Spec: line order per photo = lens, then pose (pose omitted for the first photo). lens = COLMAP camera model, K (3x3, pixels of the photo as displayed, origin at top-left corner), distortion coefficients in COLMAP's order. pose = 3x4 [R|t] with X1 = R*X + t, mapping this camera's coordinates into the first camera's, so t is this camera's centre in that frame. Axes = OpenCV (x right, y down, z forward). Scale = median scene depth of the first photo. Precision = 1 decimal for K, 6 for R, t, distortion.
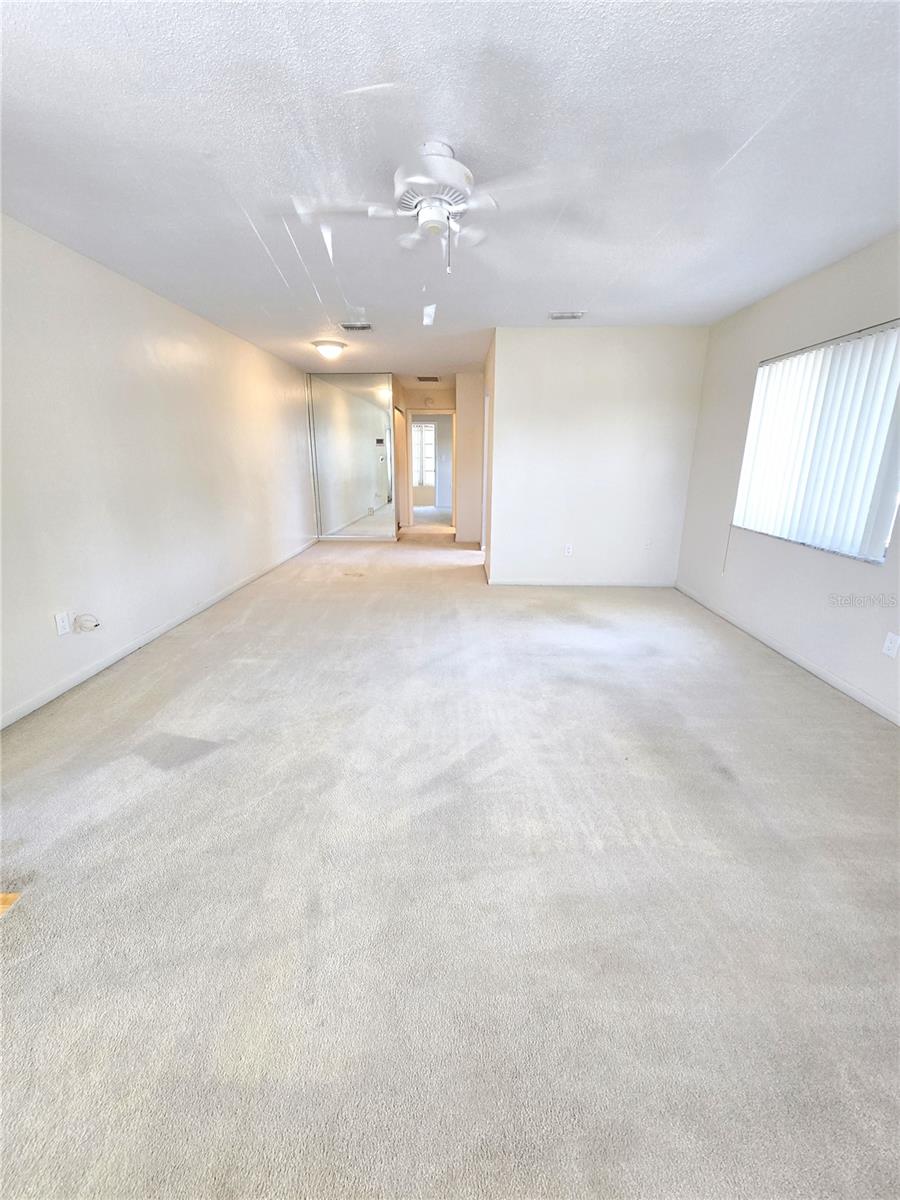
lens RADIAL K [[492.8, 0, 450.0], [0, 492.8, 600.0], [0, 0, 1]] dist [-0.000859, -0.000098]
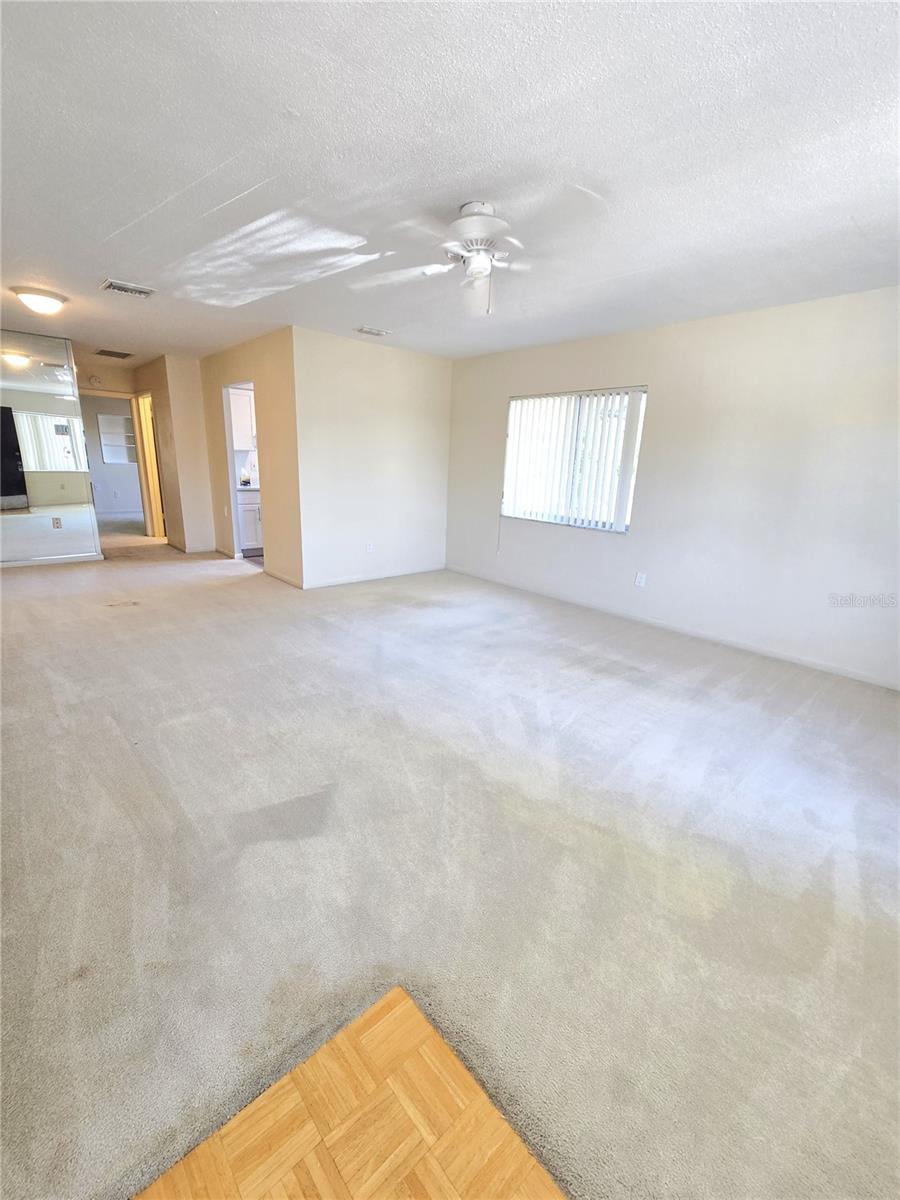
lens RADIAL K [[503.6, 0, 450.9], [0, 503.6, 597.3], [0, 0, 1]] dist [0.000656, -0.000423]
pose [[0.722559, -0.156909, 0.673266, -0.383990], [0.160704, 0.985345, 0.057170, -0.026912], [-0.672370, 0.066888, 0.737187, 0.079479]]
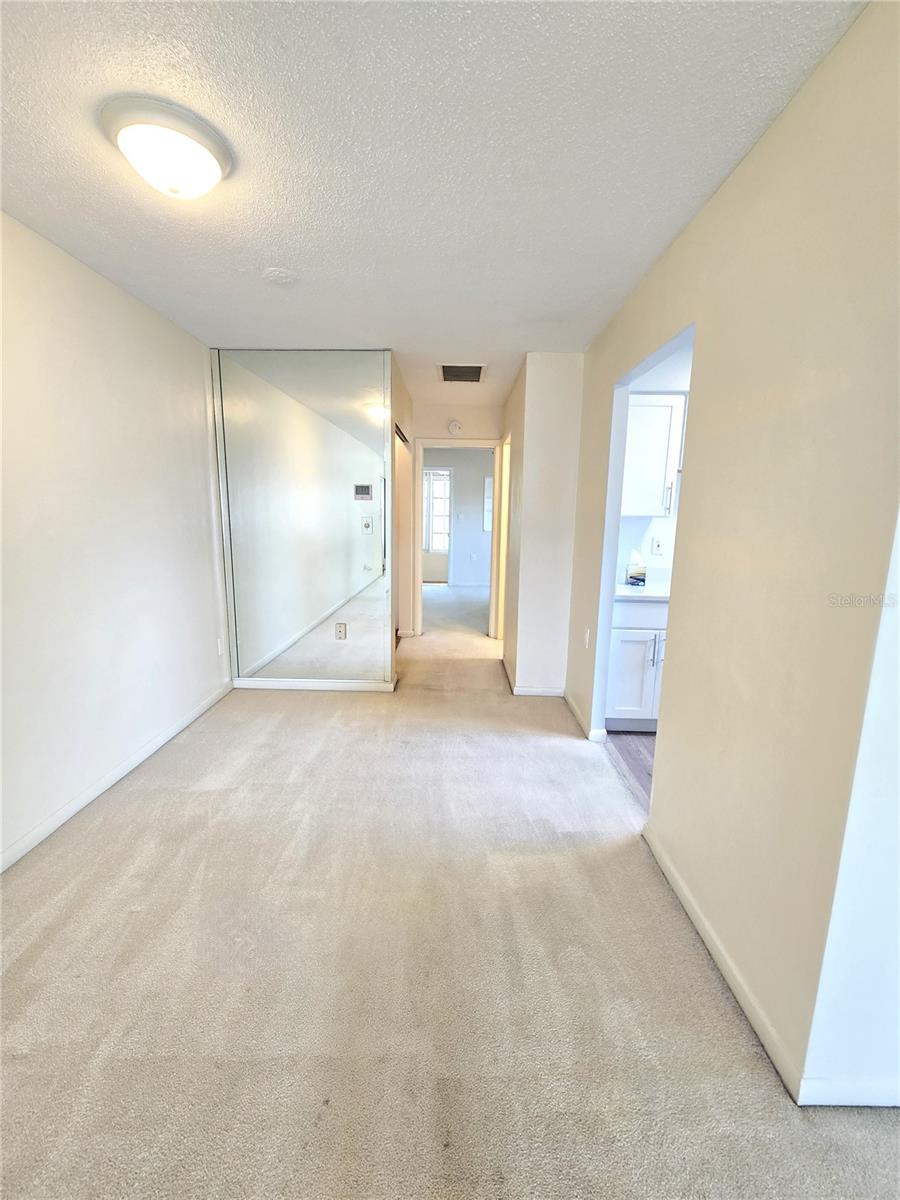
lens RADIAL K [[483.8, 0, 432.4], [0, 483.8, 598.7], [0, 0, 1]] dist [0.000130, -0.000093]
pose [[0.999721, 0.008707, -0.021949, -0.089772], [-0.010887, 0.994802, -0.101248, -0.239818], [0.020953, 0.101459, 0.994619, 0.762717]]
